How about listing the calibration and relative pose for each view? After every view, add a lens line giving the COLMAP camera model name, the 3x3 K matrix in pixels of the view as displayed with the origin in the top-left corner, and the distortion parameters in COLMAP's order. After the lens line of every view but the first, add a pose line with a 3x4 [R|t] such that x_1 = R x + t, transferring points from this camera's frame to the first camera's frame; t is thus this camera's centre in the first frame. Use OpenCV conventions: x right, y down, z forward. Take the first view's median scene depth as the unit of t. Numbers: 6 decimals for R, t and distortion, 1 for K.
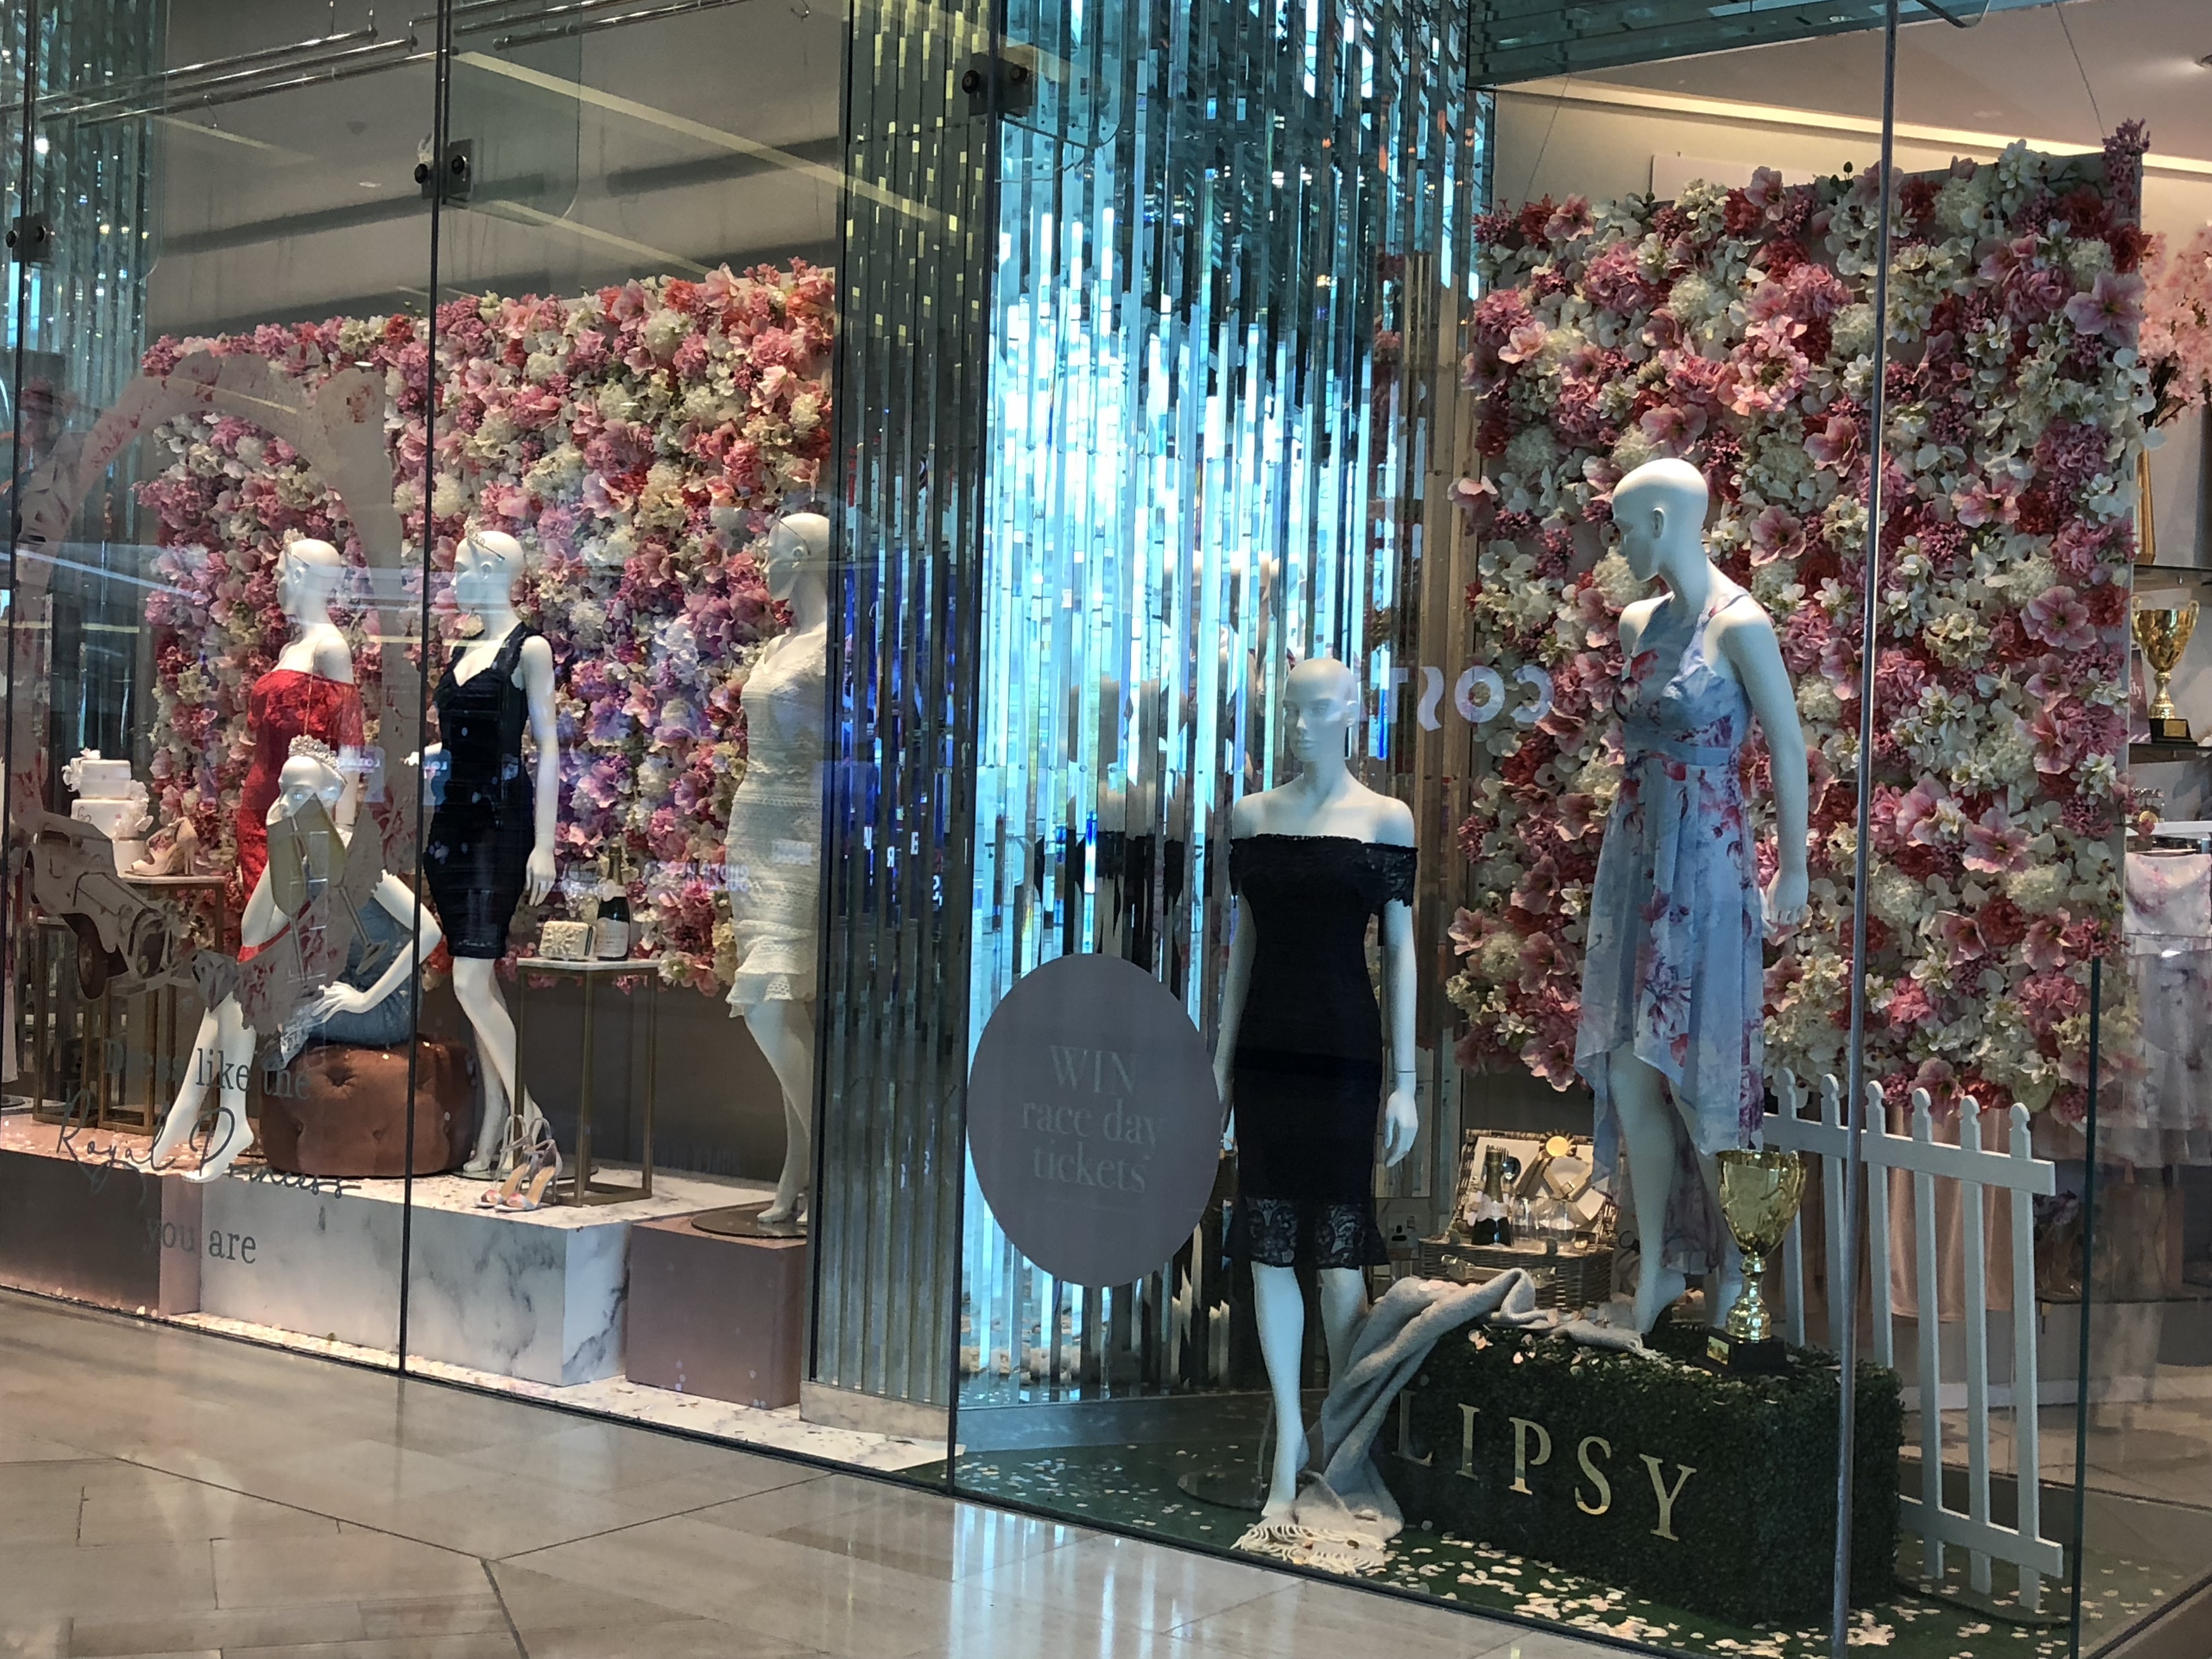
lens RADIAL K [[2863.2, 0, 1106.0], [0, 2863.2, 829.5], [0, 0, 1]] dist [0.083557, -0.347377]
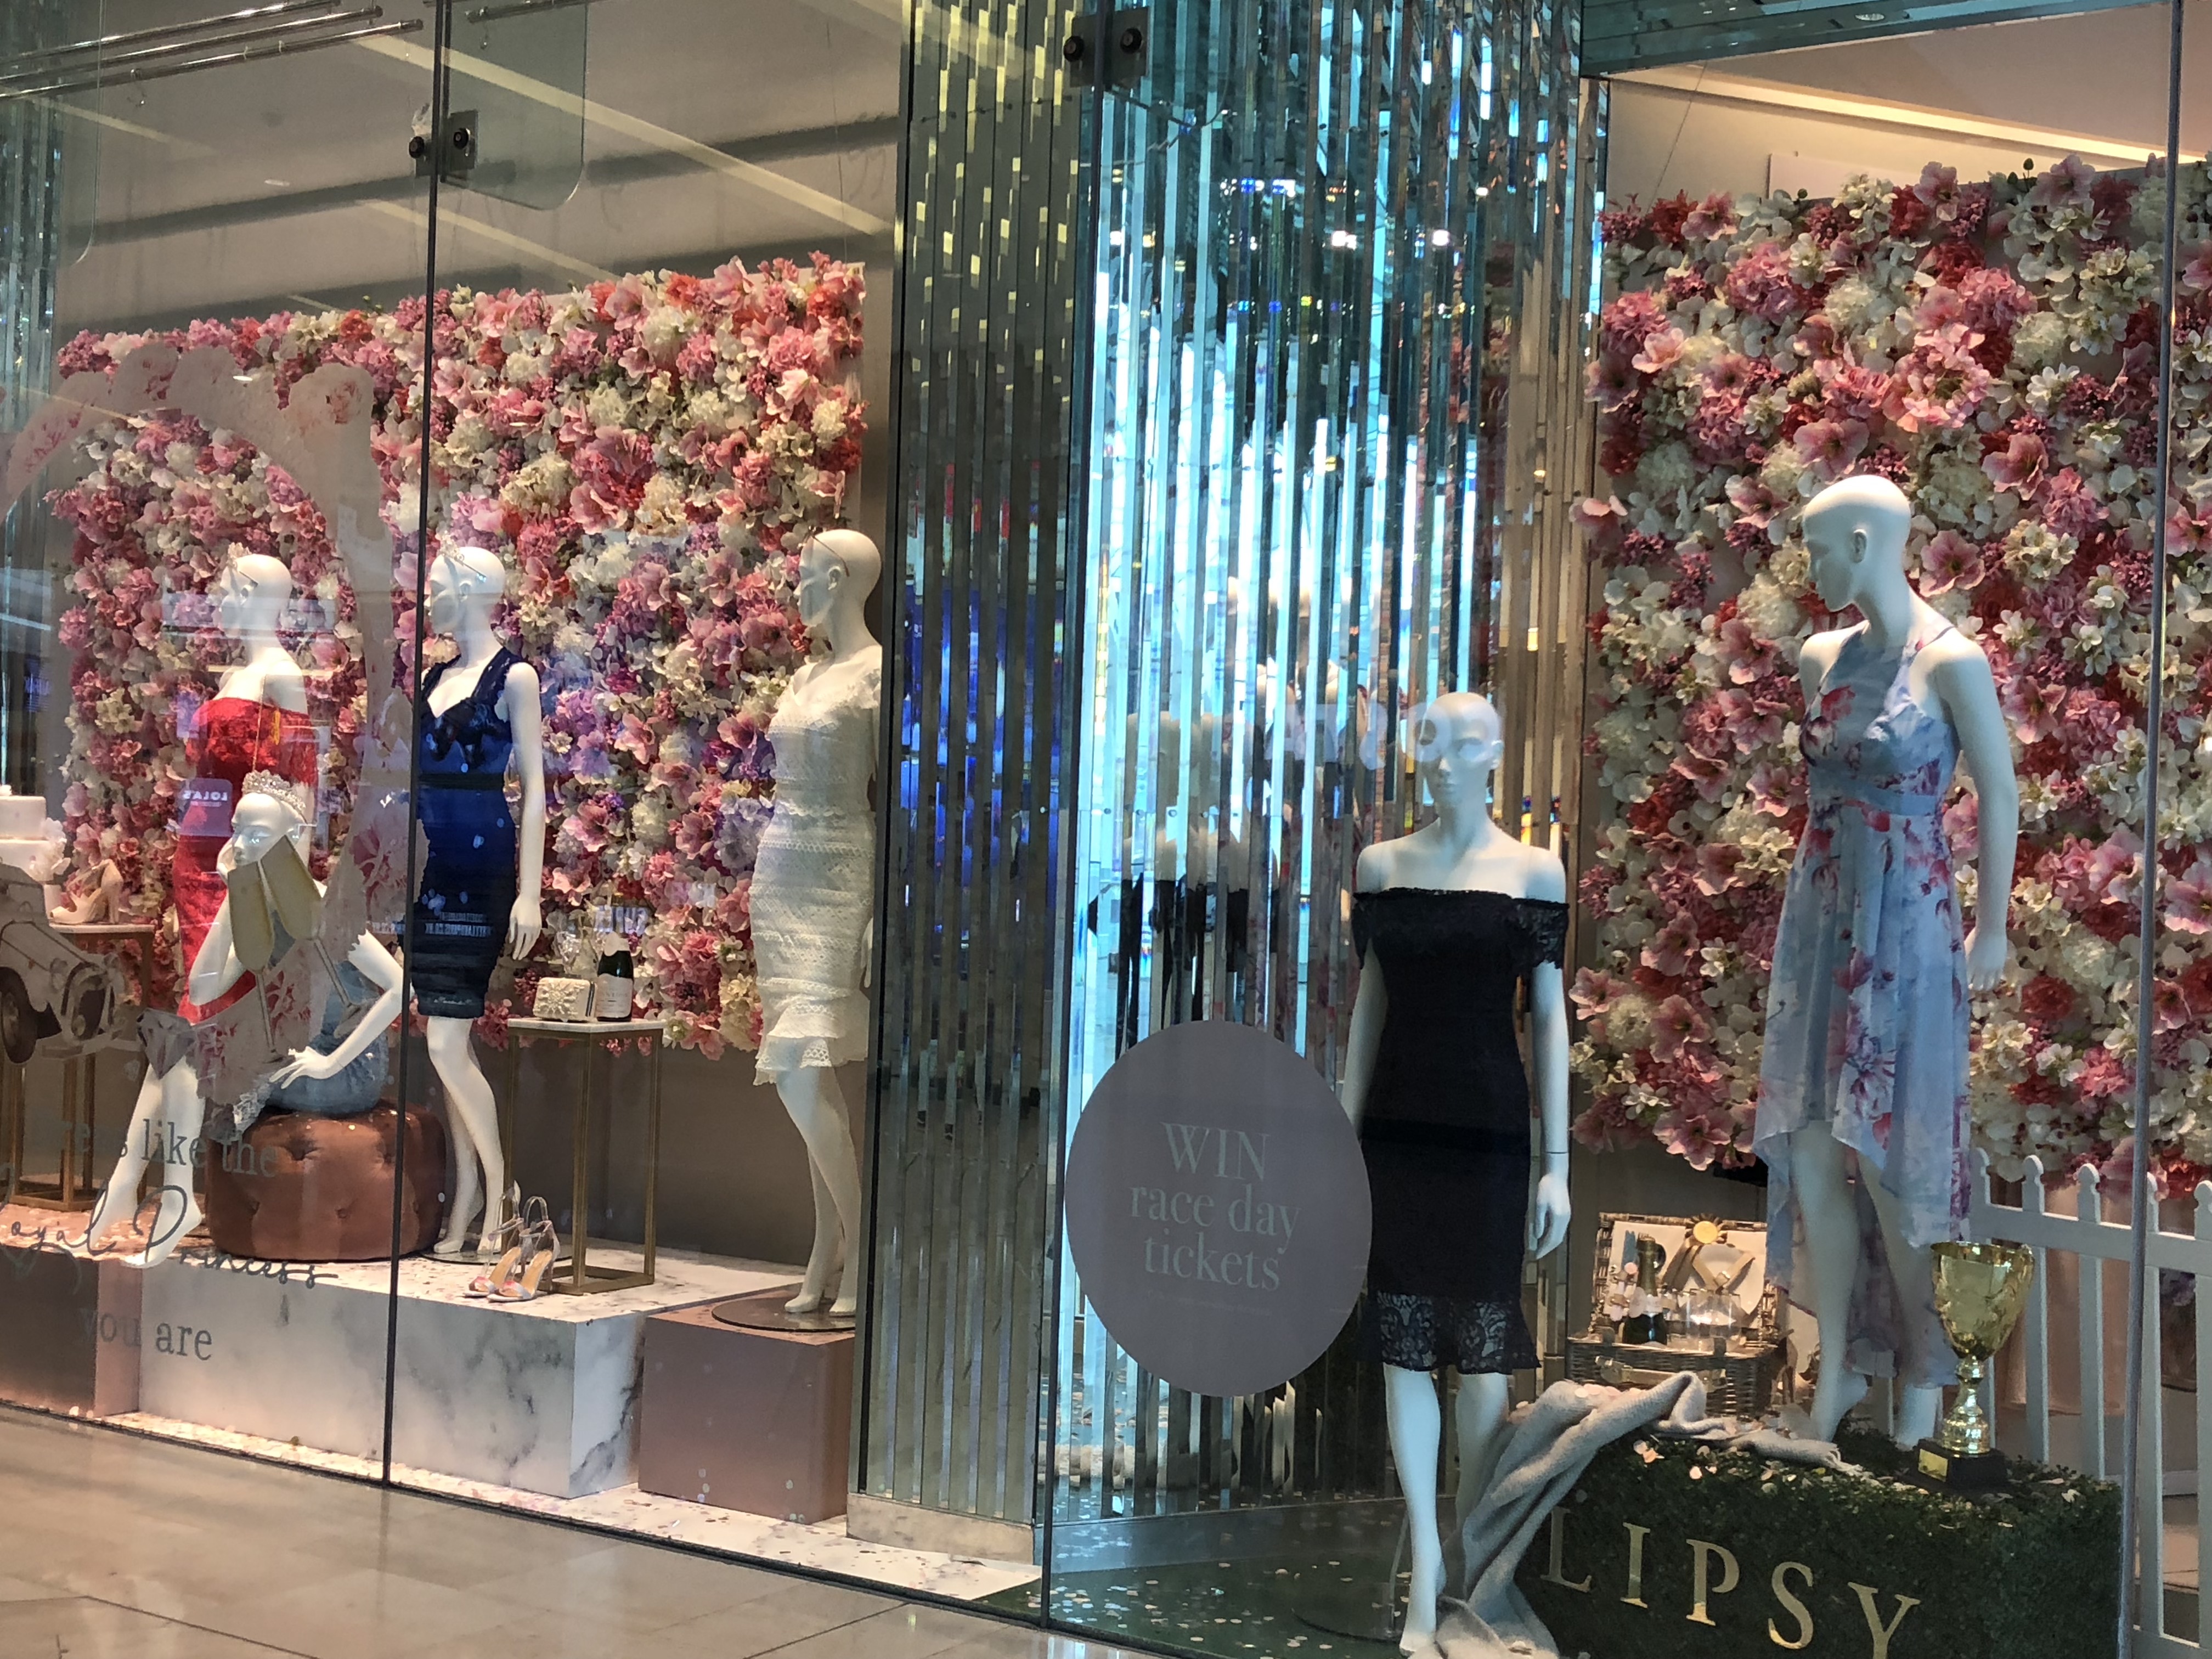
lens RADIAL K [[2863.2, 0, 1106.0], [0, 2863.2, 829.5], [0, 0, 1]] dist [0.083557, -0.347377]
pose [[0.997757, 0.004854, 0.066758, -0.089607], [-0.004001, 0.999909, -0.012912, -0.004348], [-0.066814, 0.012616, 0.997686, 0.098502]]
